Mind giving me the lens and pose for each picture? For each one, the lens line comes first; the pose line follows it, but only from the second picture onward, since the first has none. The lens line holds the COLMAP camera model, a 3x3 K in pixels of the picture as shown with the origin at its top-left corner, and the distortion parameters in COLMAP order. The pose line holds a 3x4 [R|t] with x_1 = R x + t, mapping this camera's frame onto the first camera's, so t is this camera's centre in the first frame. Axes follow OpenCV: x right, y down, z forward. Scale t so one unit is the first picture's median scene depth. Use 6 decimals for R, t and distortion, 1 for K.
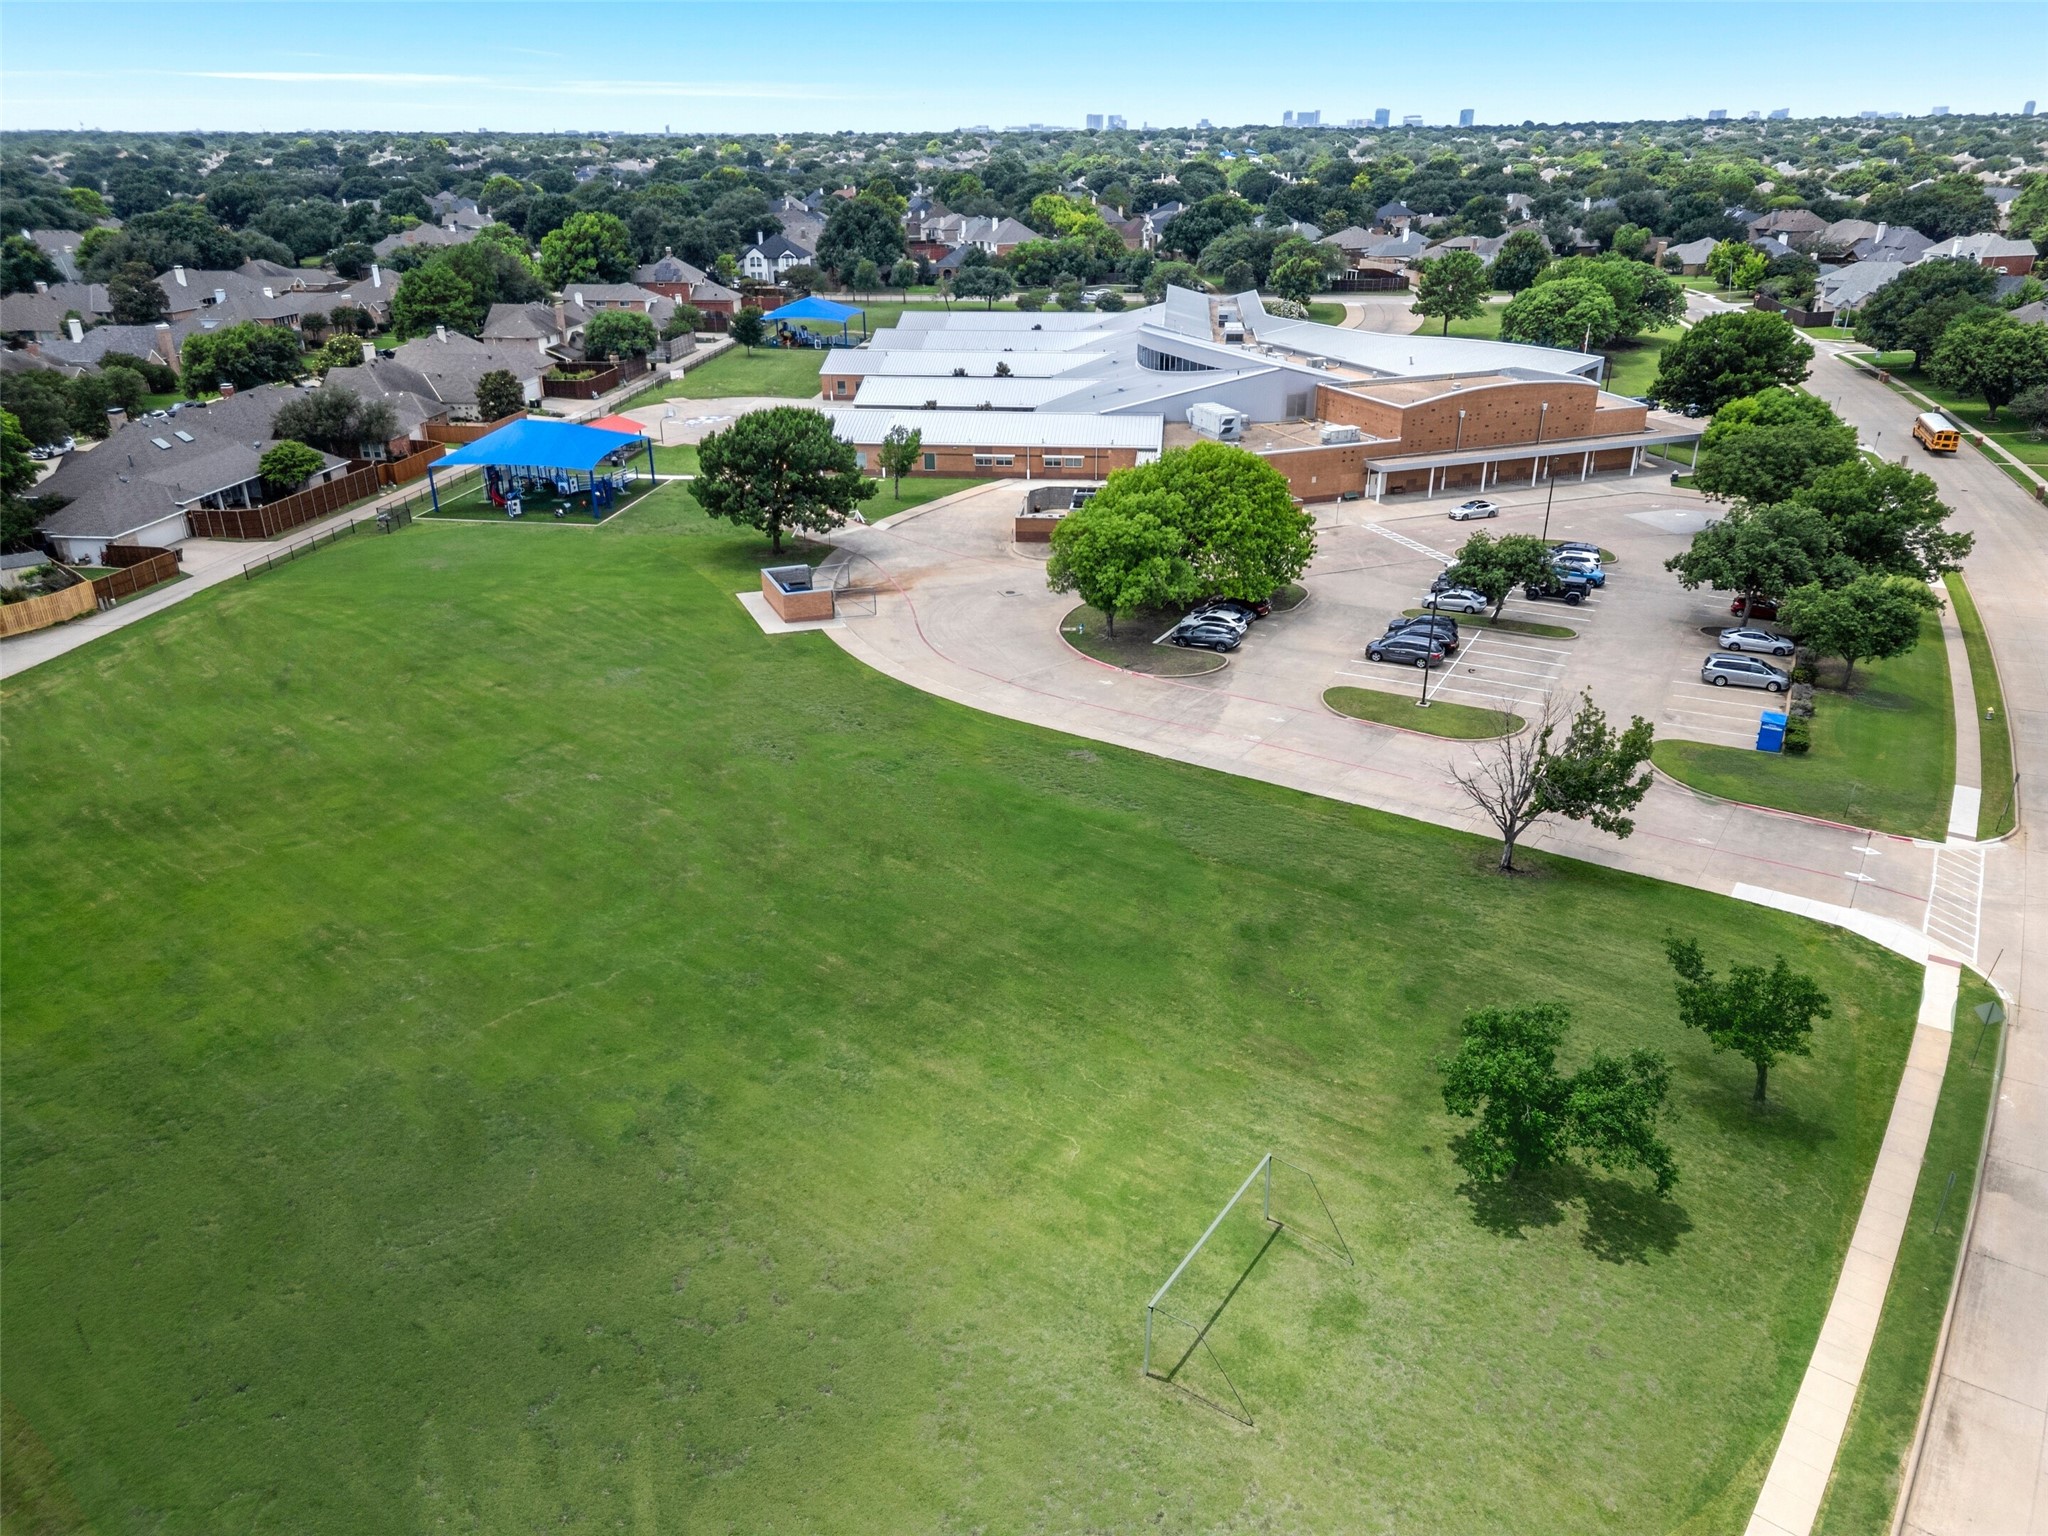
lens RADIAL K [[1415.0, 0, 1024.0], [0, 1415.0, 768.0], [0, 0, 1]] dist [0.007405, -0.003509]
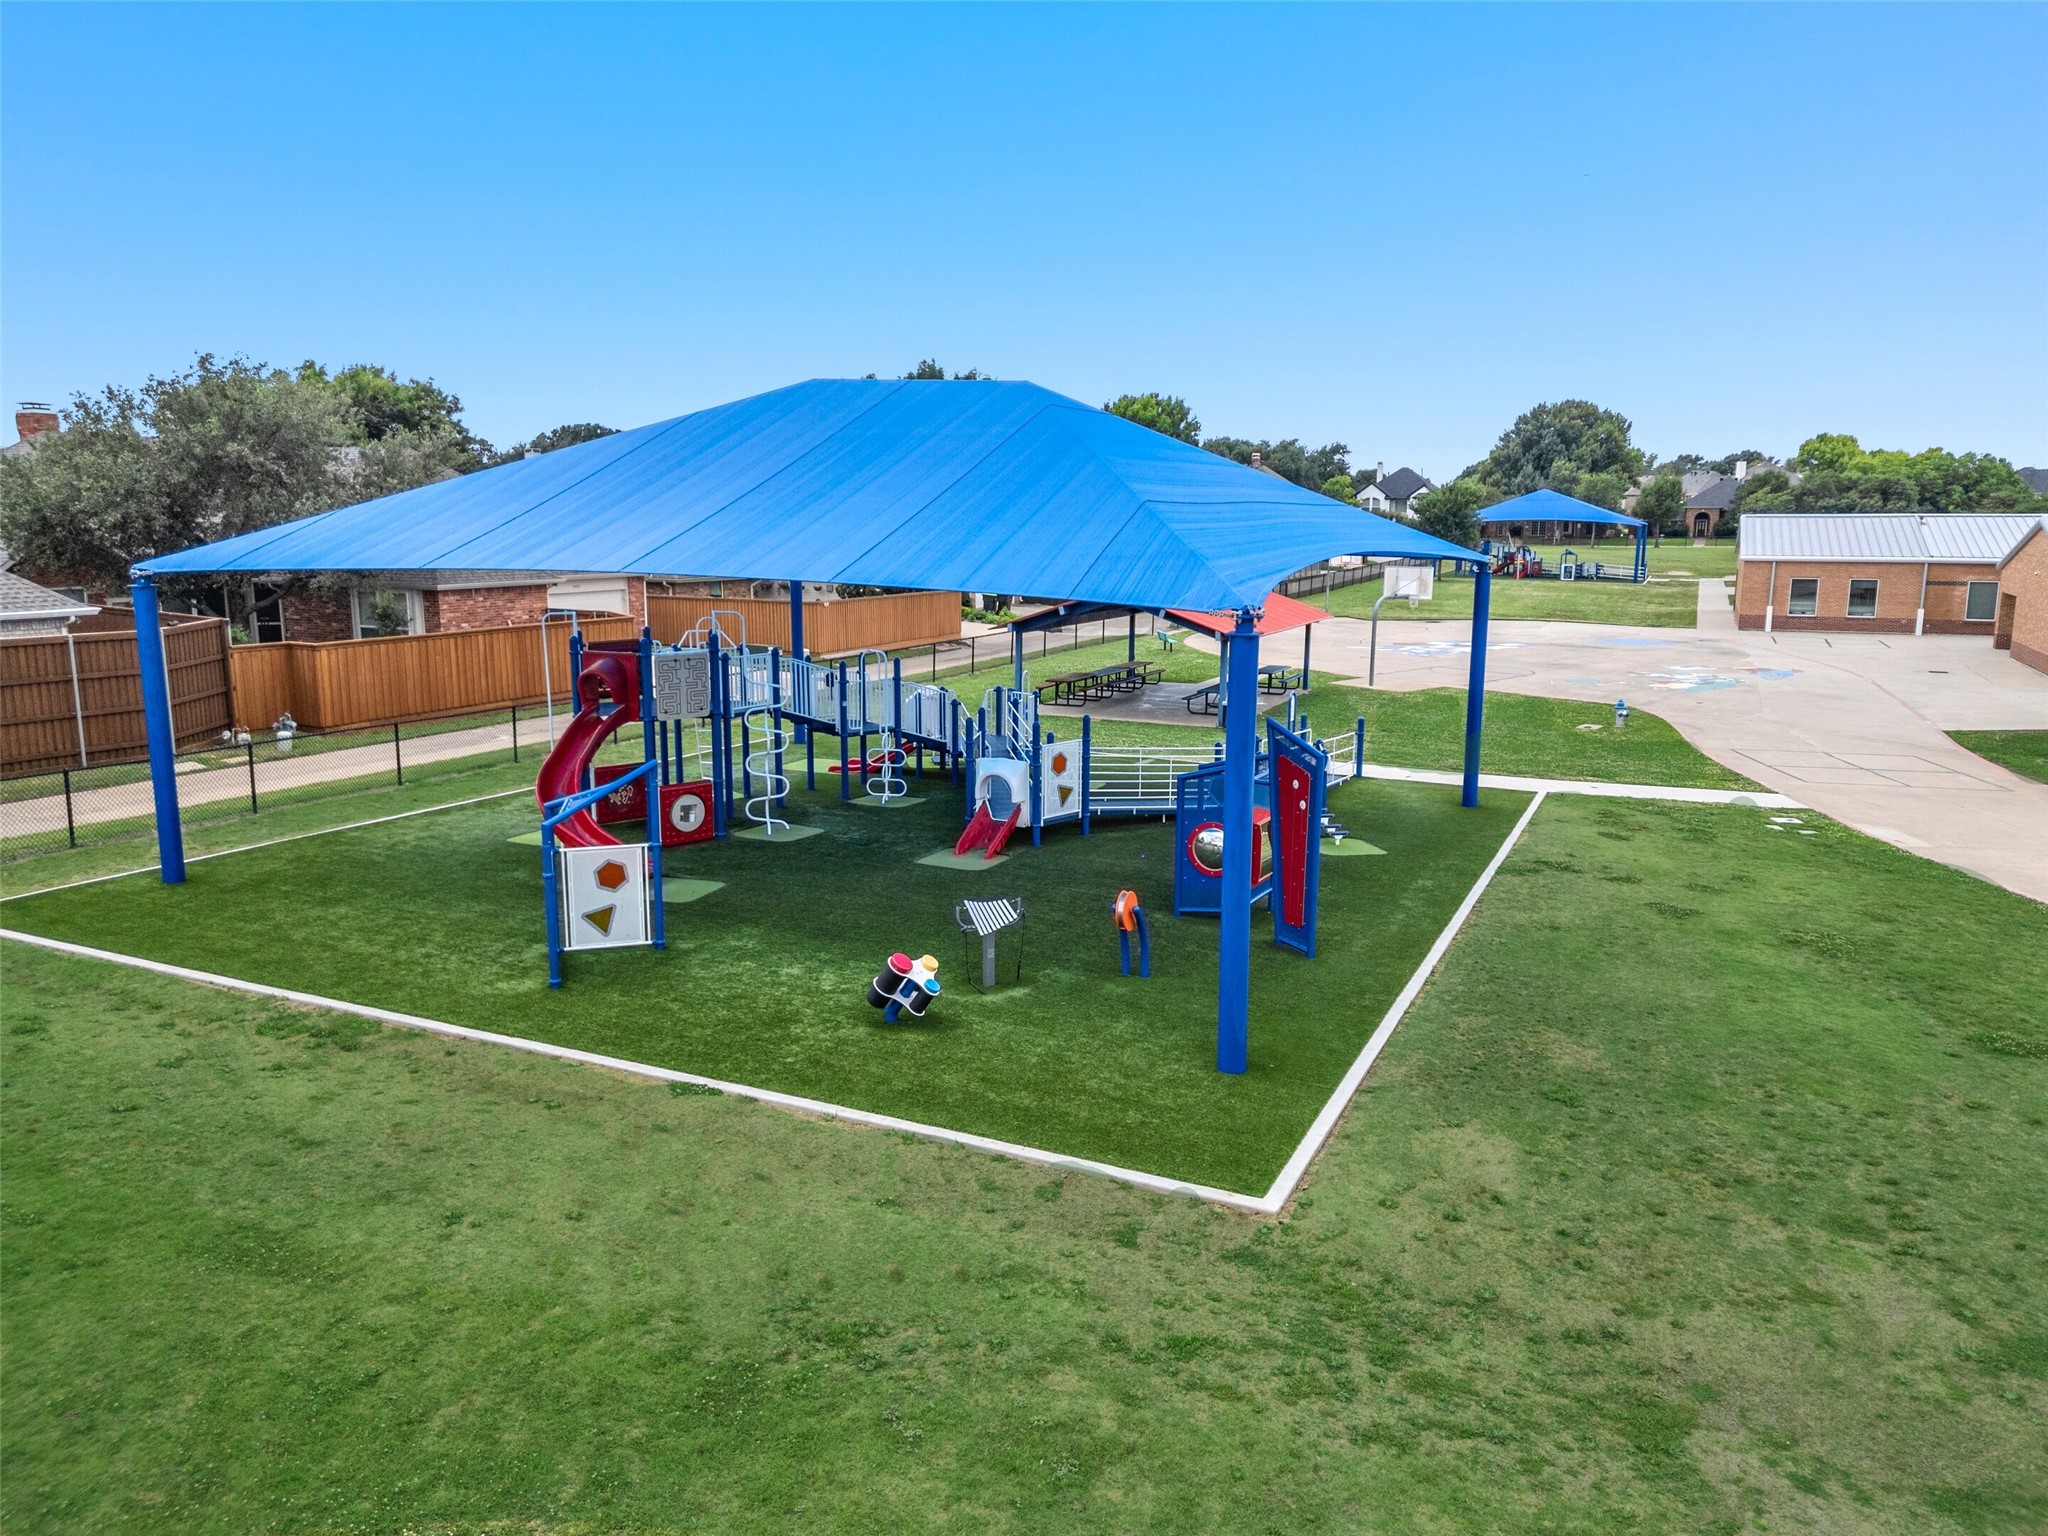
lens RADIAL K [[1430.8, 0, 1024.0], [0, 1430.8, 768.0], [0, 0, 1]] dist [0.050848, 0.001102]
pose [[0.944494, 0.059358, -0.323123, -0.175412], [-0.136678, 0.965381, -0.222169, -0.106670], [0.298749, 0.254001, 0.919909, 0.552385]]
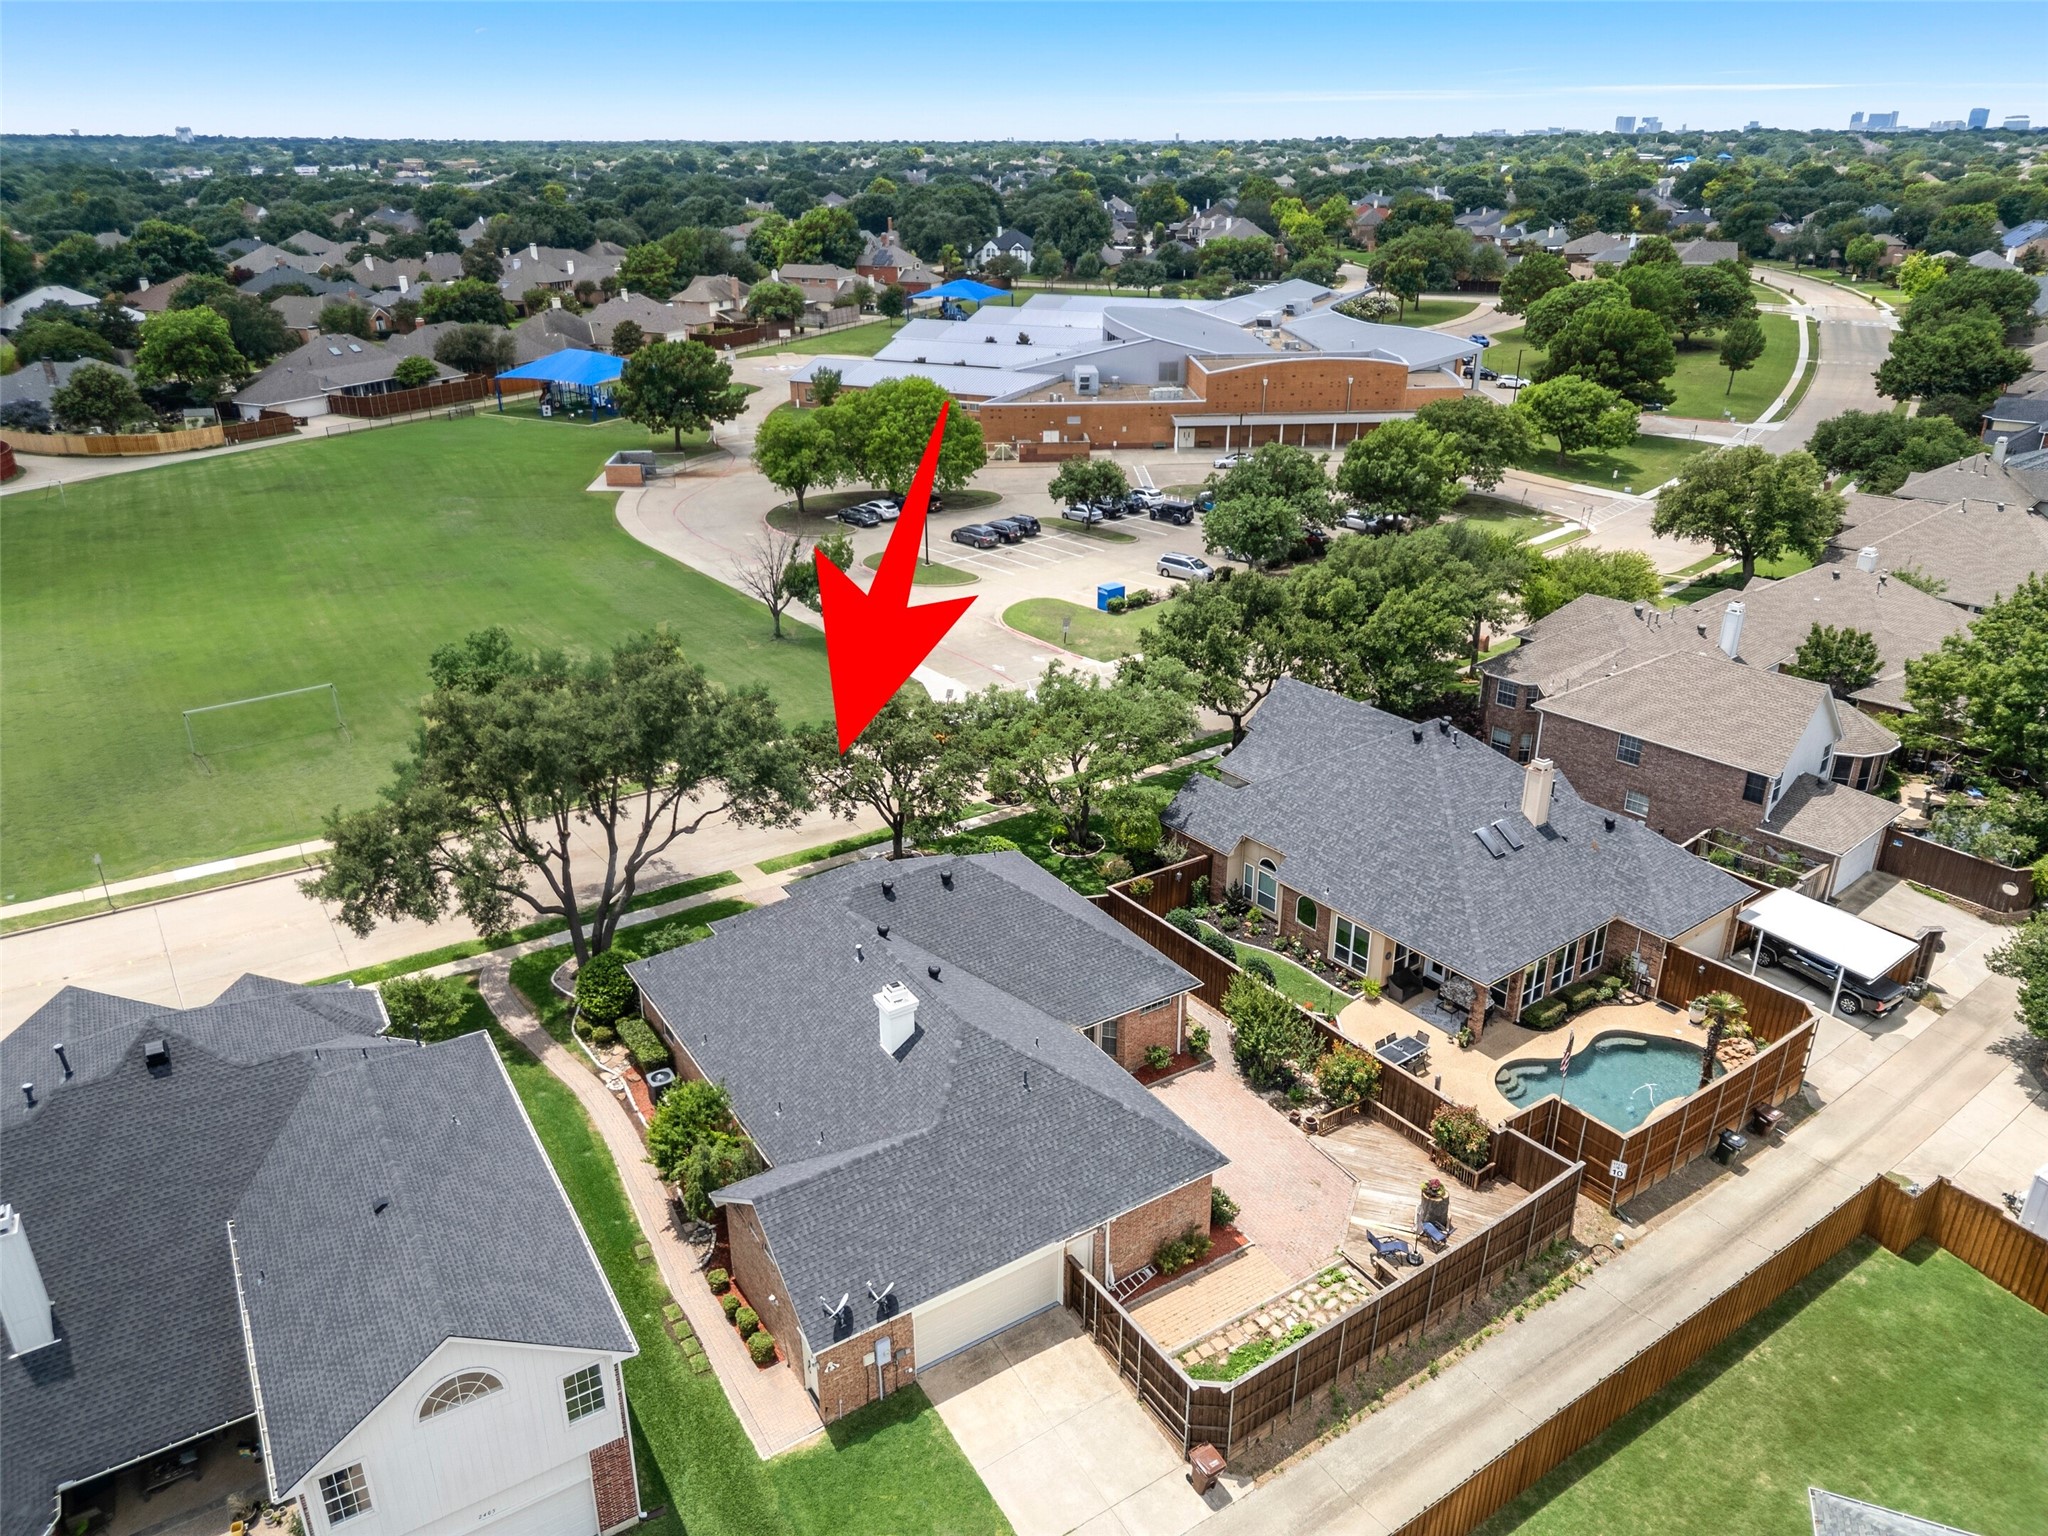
lens RADIAL K [[1438.8, 0, 1024.0], [0, 1438.8, 768.0], [0, 0, 1]] dist [-0.001043, 0.008921]
pose [[0.941128, 0.134117, -0.310309, 0.368005], [-0.136912, 0.990500, 0.012862, 0.052398], [0.309086, 0.030380, 0.950549, -0.120001]]
